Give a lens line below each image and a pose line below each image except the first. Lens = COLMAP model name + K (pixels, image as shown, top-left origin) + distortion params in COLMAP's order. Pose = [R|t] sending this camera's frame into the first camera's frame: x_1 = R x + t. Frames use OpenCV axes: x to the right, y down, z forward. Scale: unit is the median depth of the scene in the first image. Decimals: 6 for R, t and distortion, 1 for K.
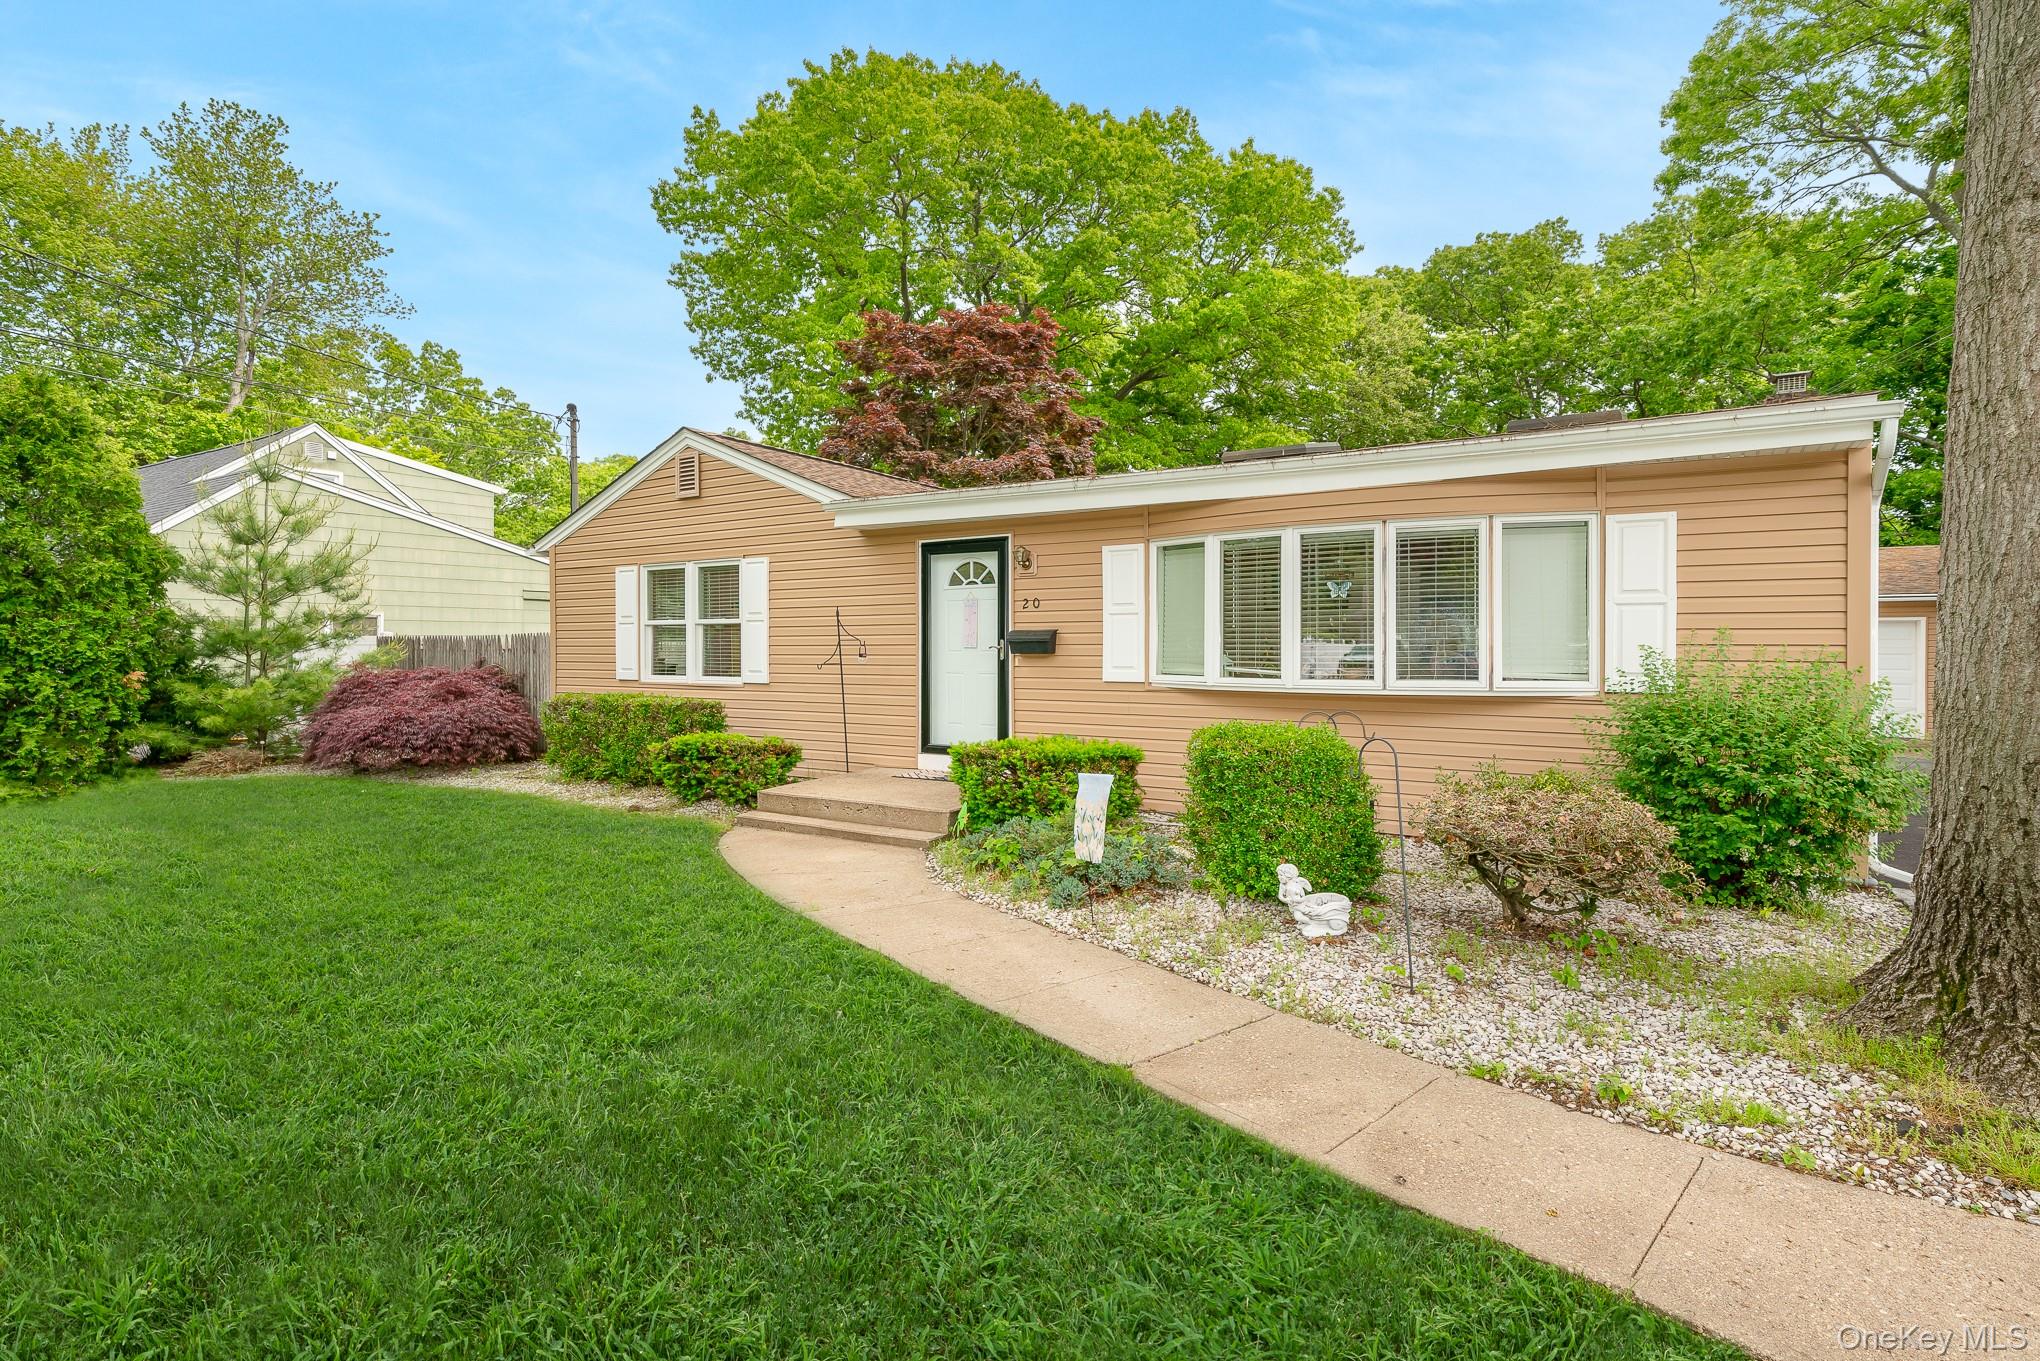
lens RADIAL K [[914.9, 0, 1023.9], [0, 914.9, 655.0], [0, 0, 1]] dist [-0.001201, -0.005212]
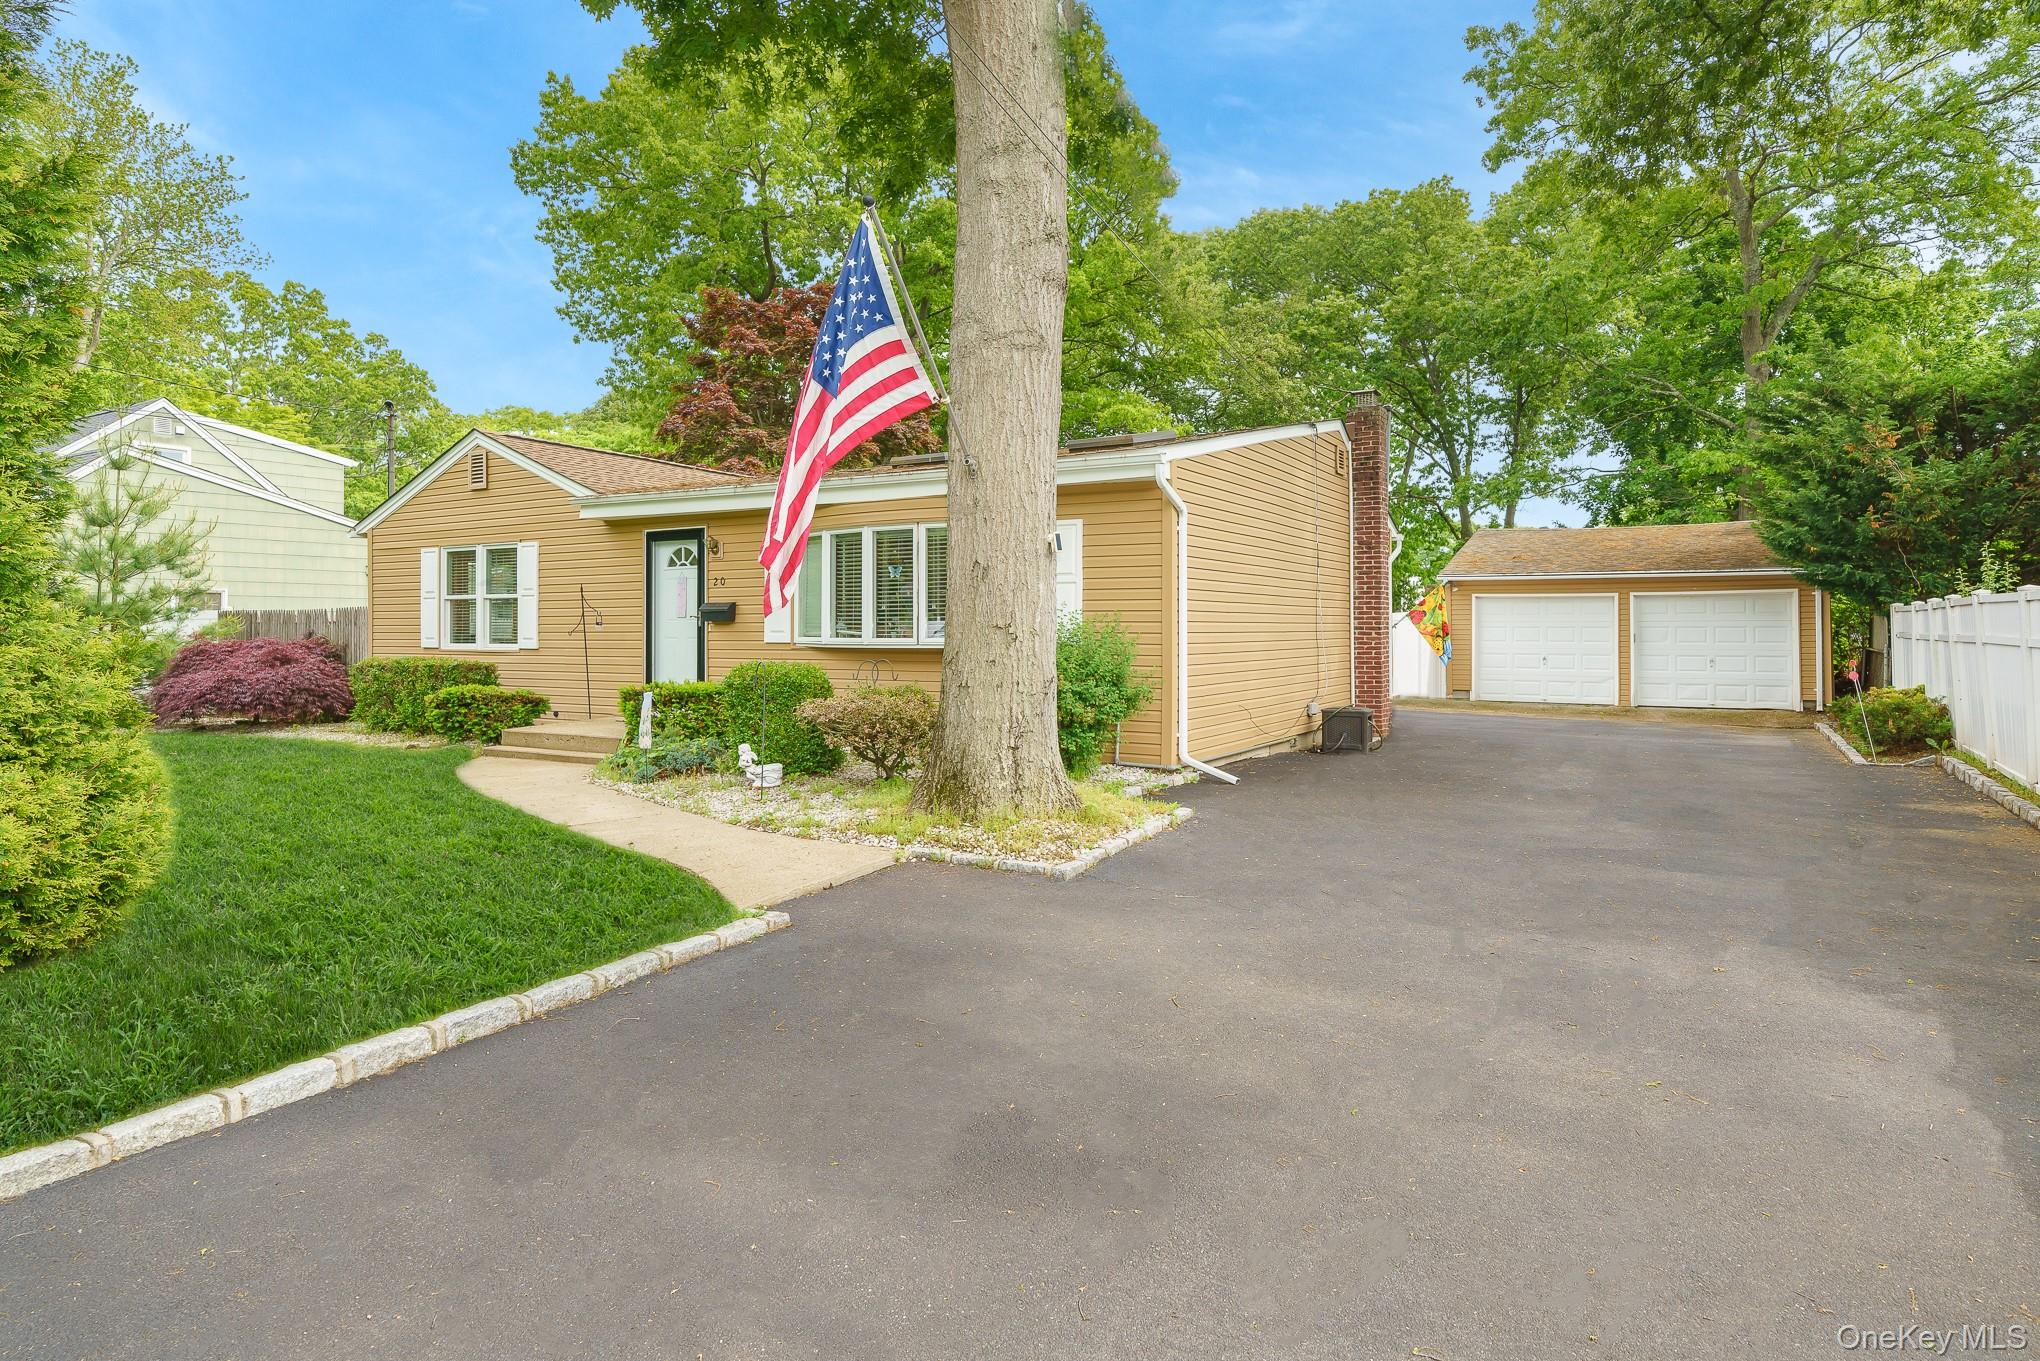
lens RADIAL K [[1152.3, 0, 1022.8], [0, 1152.3, 625.4], [0, 0, 1]] dist [-0.005125, -0.003083]
pose [[0.999852, 0.001066, -0.017189, 0.284338], [-0.001307, 0.999901, -0.014029, 0.016095], [0.017172, 0.014050, 0.999754, -0.361756]]
